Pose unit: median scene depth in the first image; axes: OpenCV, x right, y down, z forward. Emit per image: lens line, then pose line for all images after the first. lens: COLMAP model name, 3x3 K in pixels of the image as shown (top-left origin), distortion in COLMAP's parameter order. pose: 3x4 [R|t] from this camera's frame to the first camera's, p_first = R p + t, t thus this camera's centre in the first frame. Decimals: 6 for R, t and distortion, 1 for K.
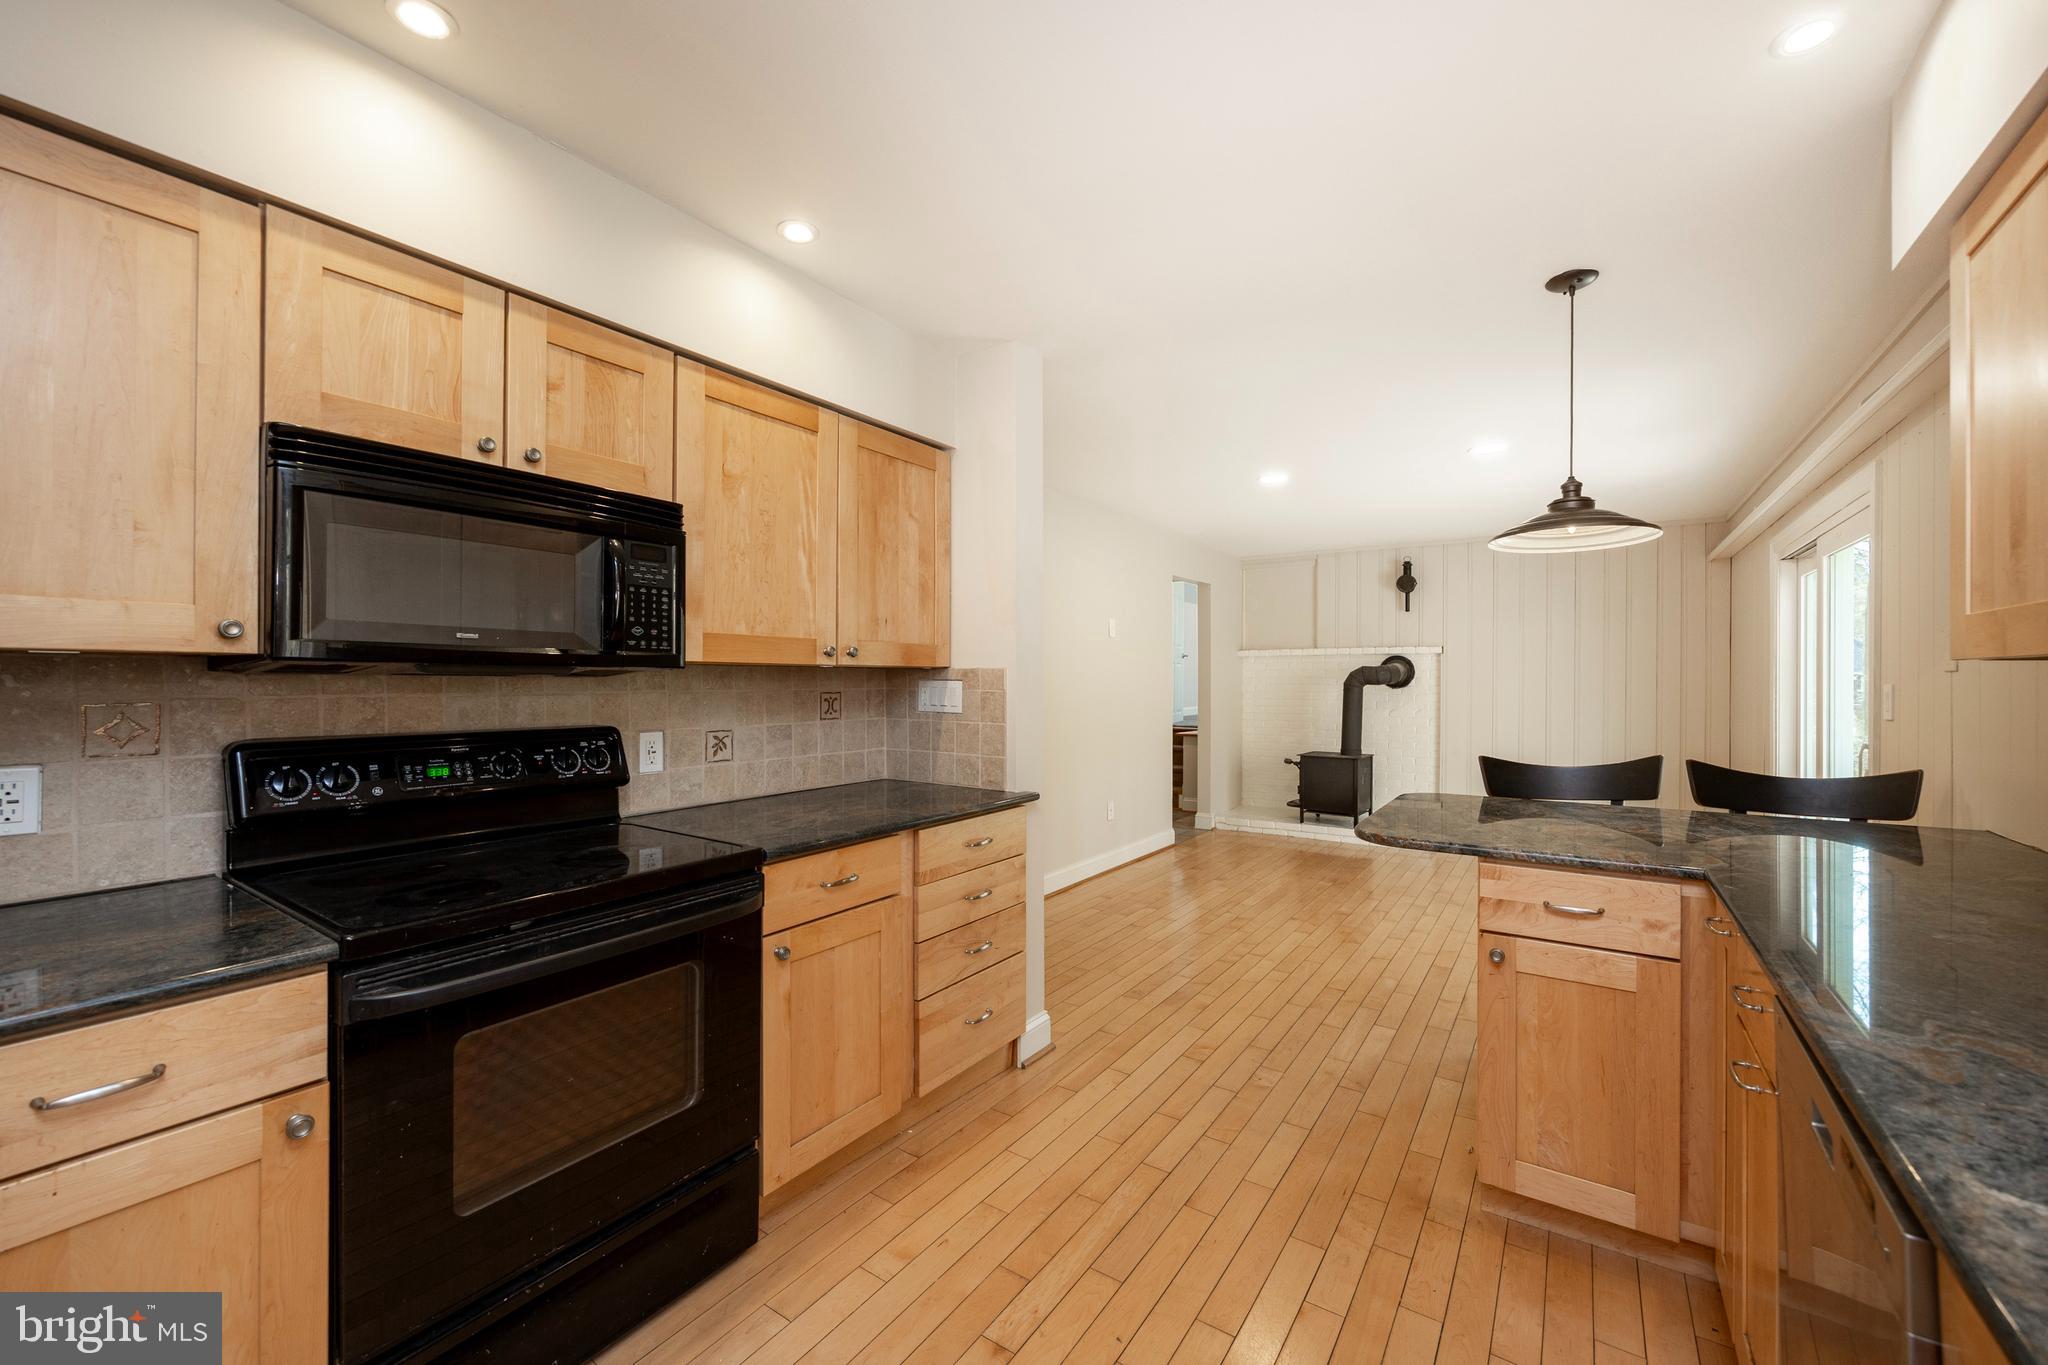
lens RADIAL K [[816.7, 0, 1019.6], [0, 816.7, 679.9], [0, 0, 1]] dist [-0.003229, 0.000577]
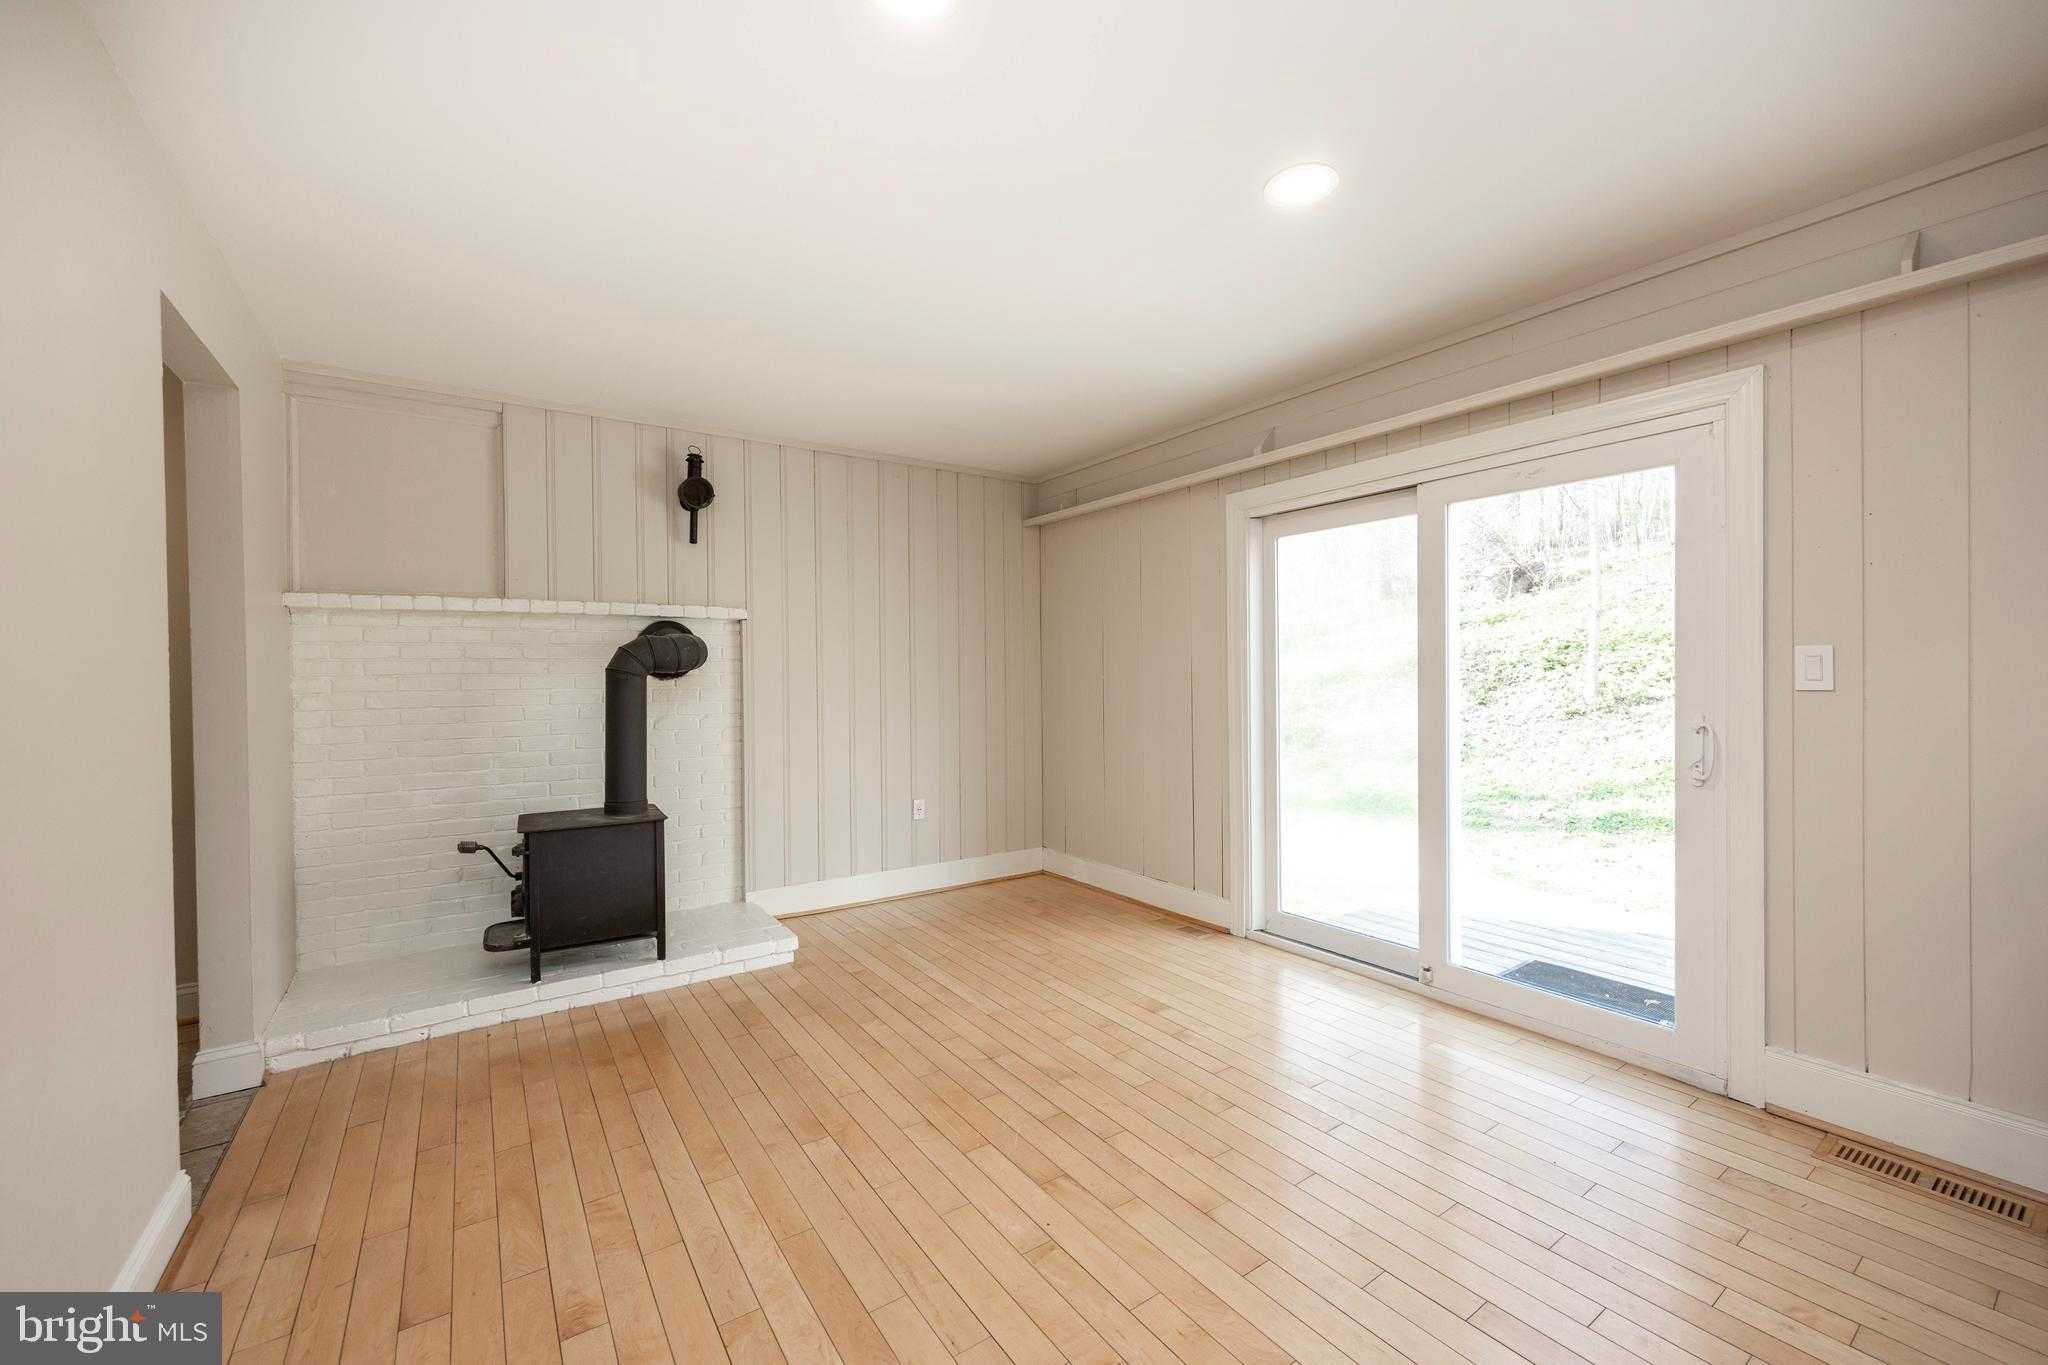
lens RADIAL K [[816.7, 0, 1034.0], [0, 816.7, 683.8], [0, 0, 1]] dist [-0.003229, 0.000577]
pose [[0.353112, -0.015243, 0.935457, 0.062820], [0.010832, 0.999867, 0.012203, 0.023696], [-0.935519, 0.005824, 0.353230, 1.416648]]
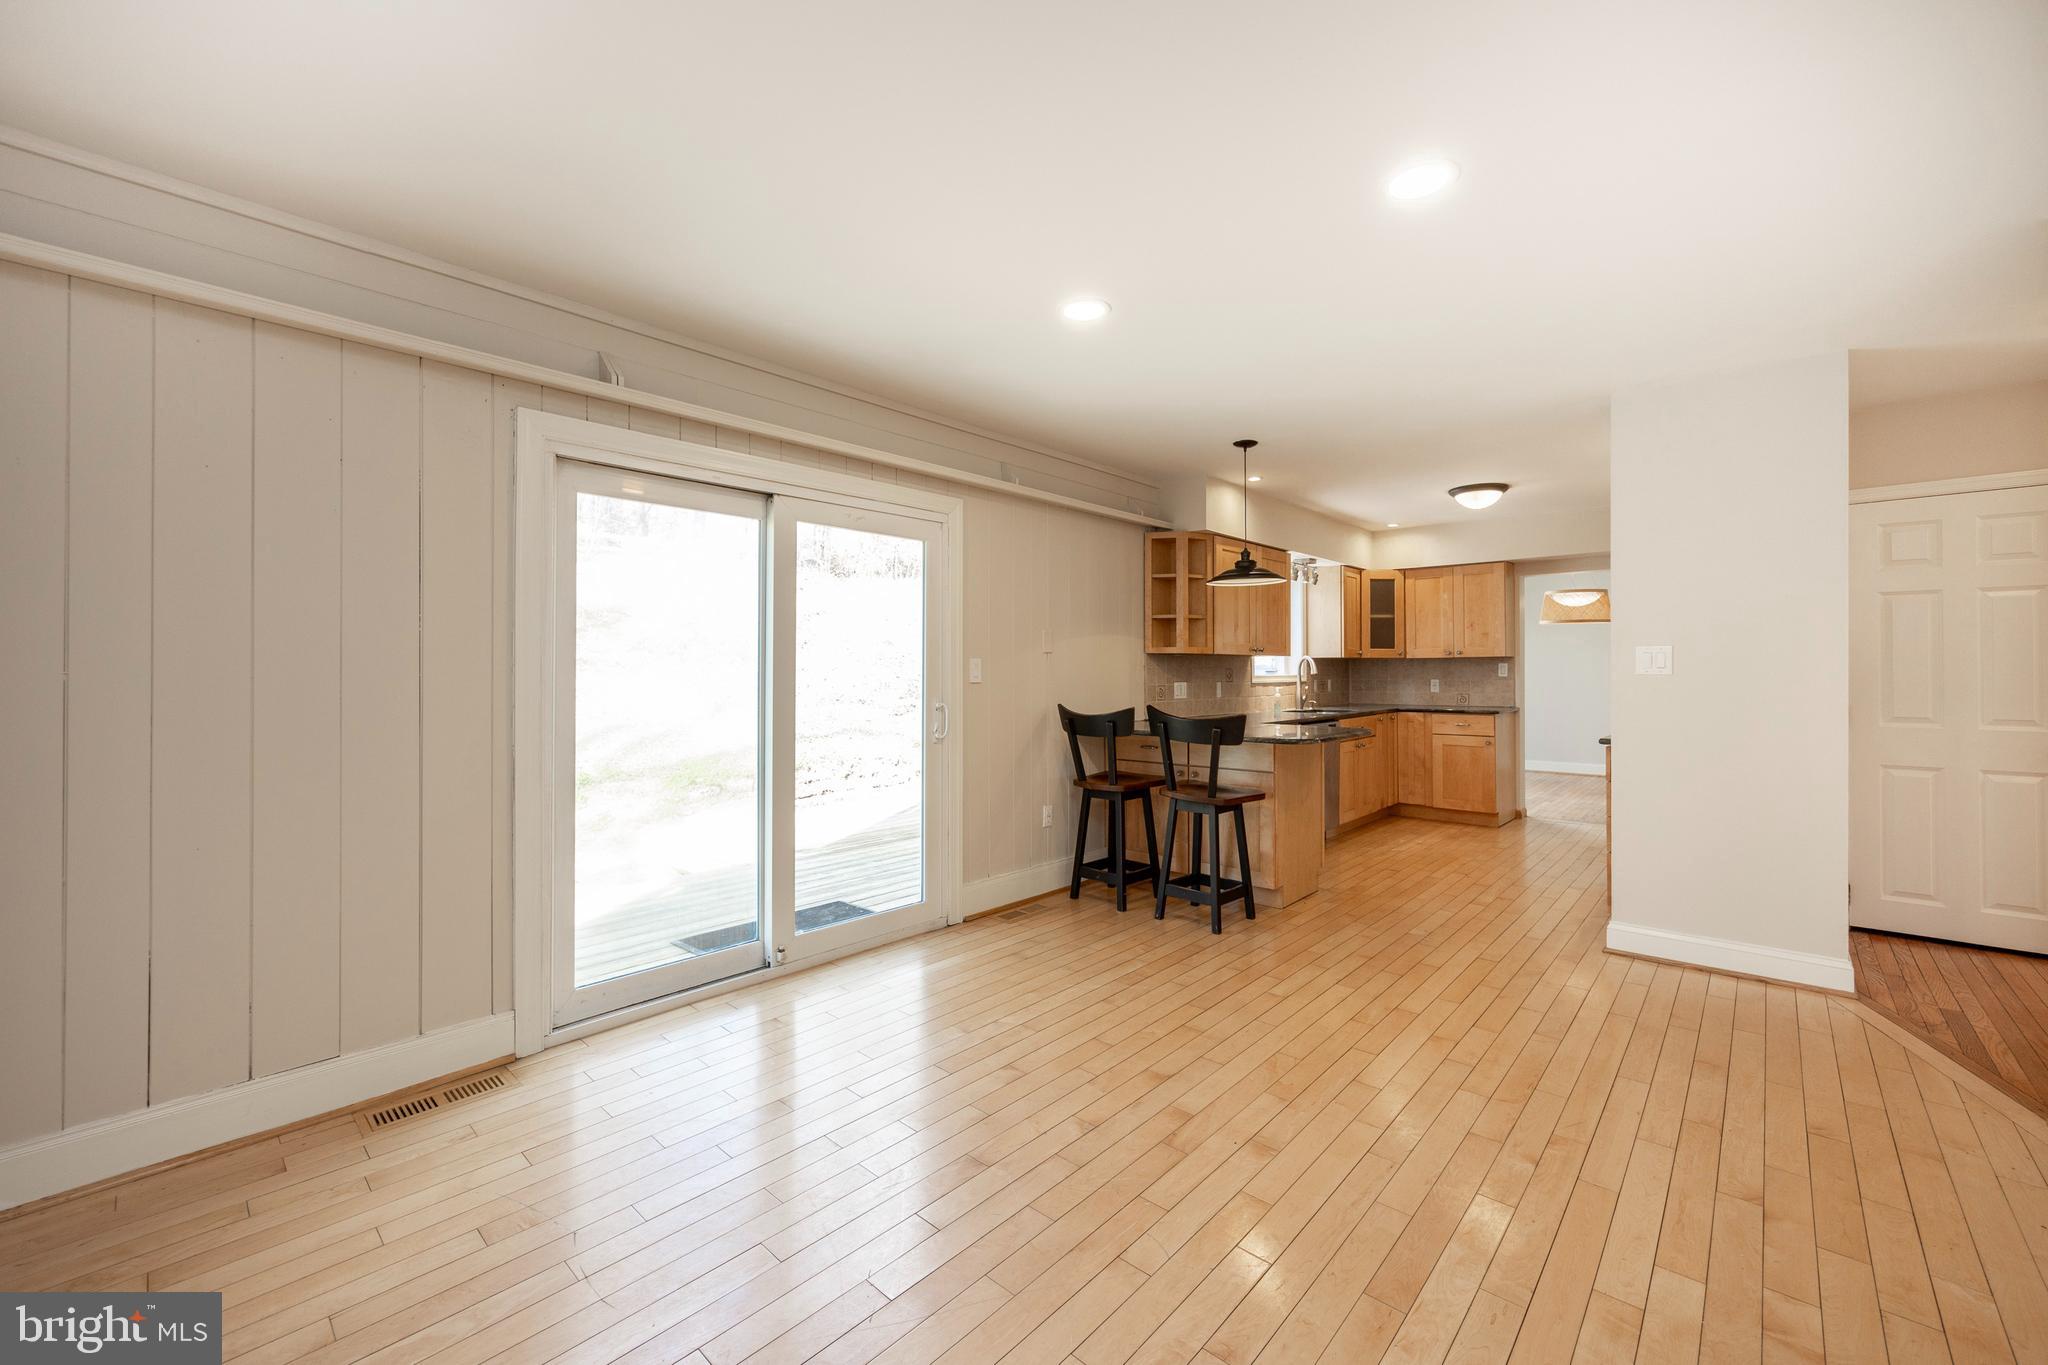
lens RADIAL K [[816.7, 0, 1025.5], [0, 816.7, 663.3], [0, 0, 1]] dist [-0.003229, 0.000577]
pose [[-0.990323, 0.000882, 0.138779, 0.763688], [-0.000695, 0.999936, -0.011320, 0.029573], [-0.138780, -0.011307, -0.990259, 2.426671]]
